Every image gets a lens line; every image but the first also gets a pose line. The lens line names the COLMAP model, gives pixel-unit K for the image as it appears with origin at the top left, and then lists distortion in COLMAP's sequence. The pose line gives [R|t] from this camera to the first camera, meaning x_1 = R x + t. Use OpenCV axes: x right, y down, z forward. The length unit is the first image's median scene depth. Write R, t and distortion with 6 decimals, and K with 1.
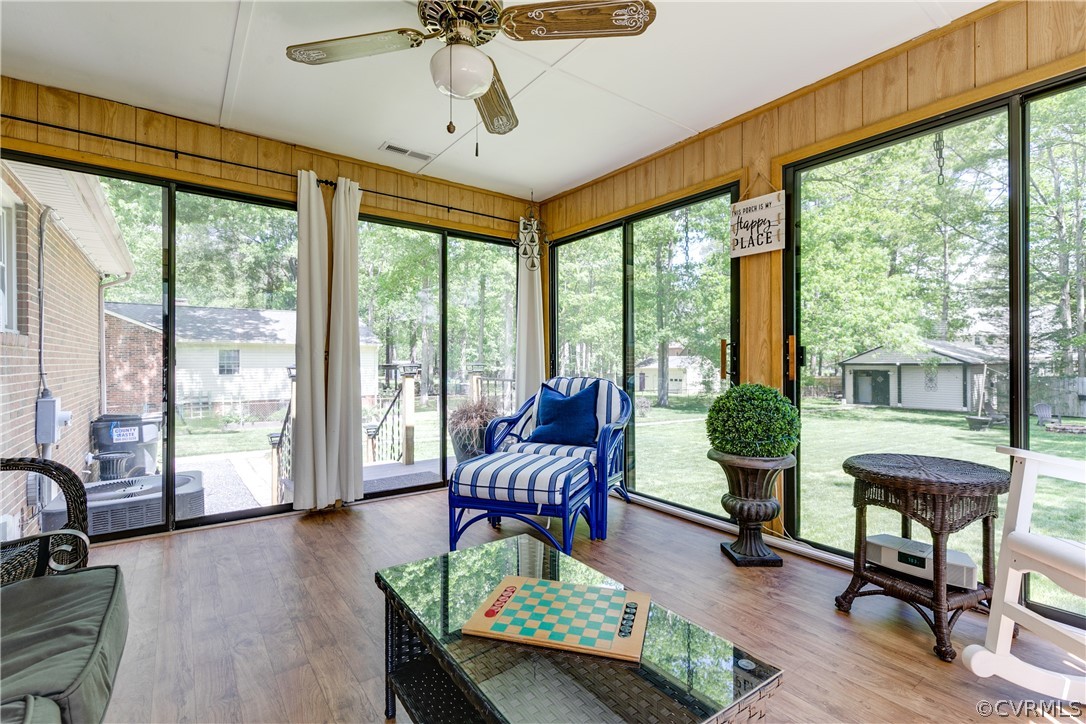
lens RADIAL K [[501.0, 0, 538.7], [0, 501.0, 362.0], [0, 0, 1]] dist [0.007100, -0.001861]
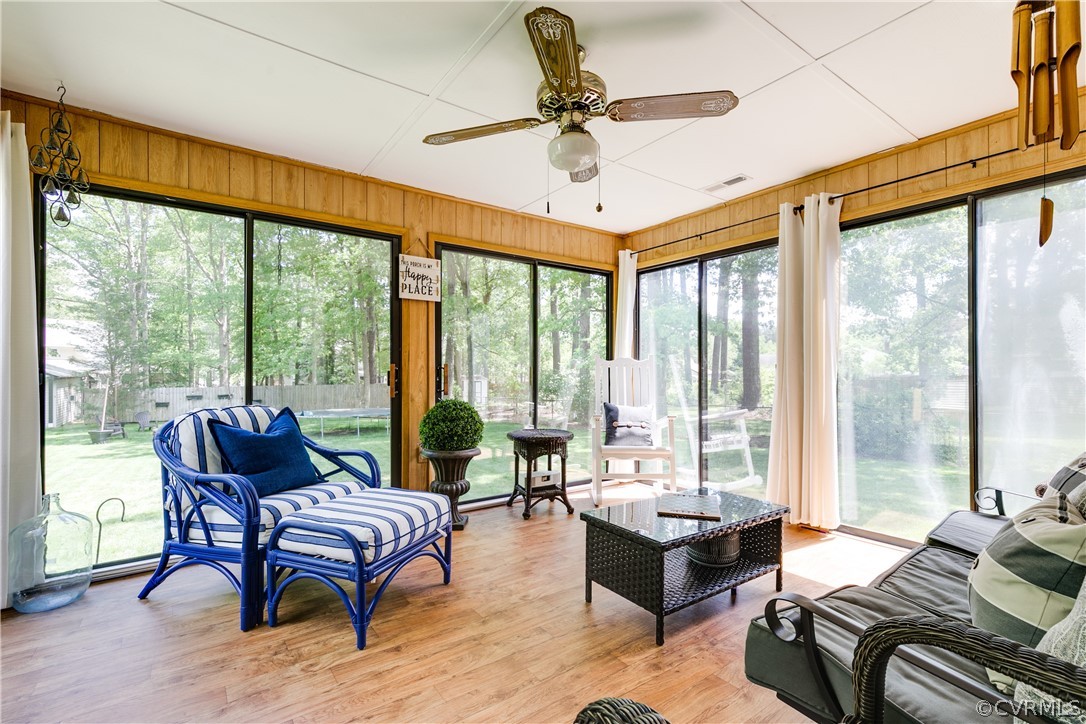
lens RADIAL K [[501.0, 0, 540.5], [0, 501.0, 370.2], [0, 0, 1]] dist [0.007100, -0.001861]
pose [[-0.006238, 0.005191, 0.999967, -0.861936], [0.002604, 0.999983, -0.005174, -0.025371], [-0.999977, 0.002572, -0.006251, 0.688395]]
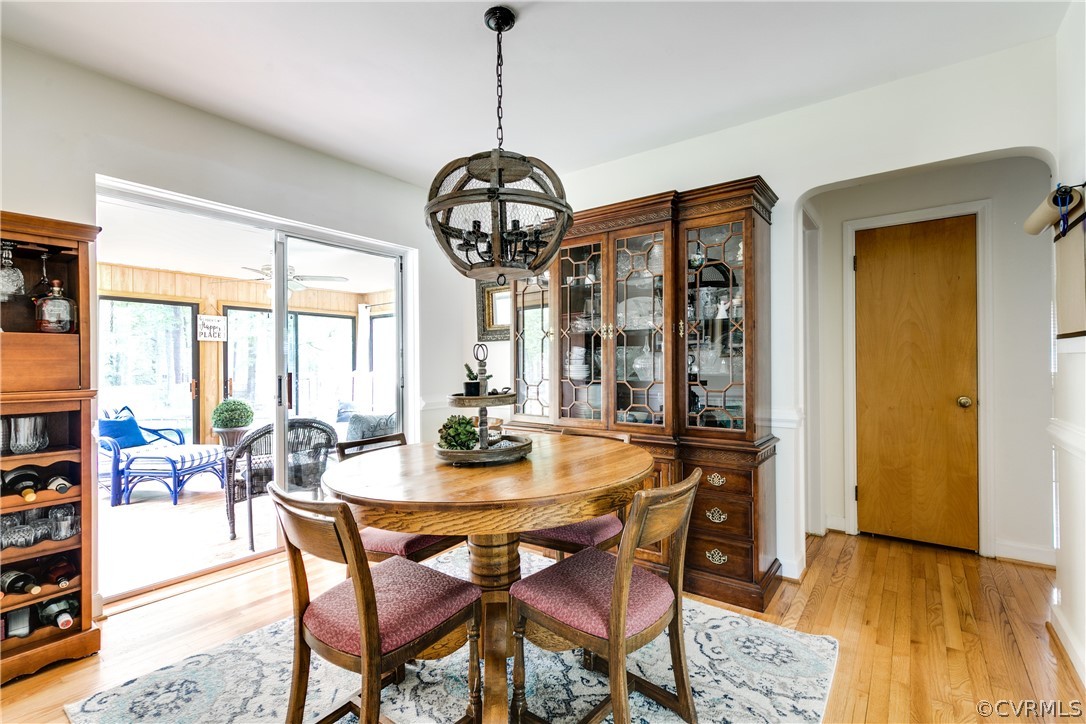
lens RADIAL K [[501.0, 0, 544.8], [0, 501.0, 367.2], [0, 0, 1]] dist [0.007100, -0.001861]
pose [[-0.308476, -0.005336, 0.951217, -2.107843], [0.003349, 0.999972, 0.006696, -0.108903], [-0.951226, 0.005251, -0.308450, 0.285675]]
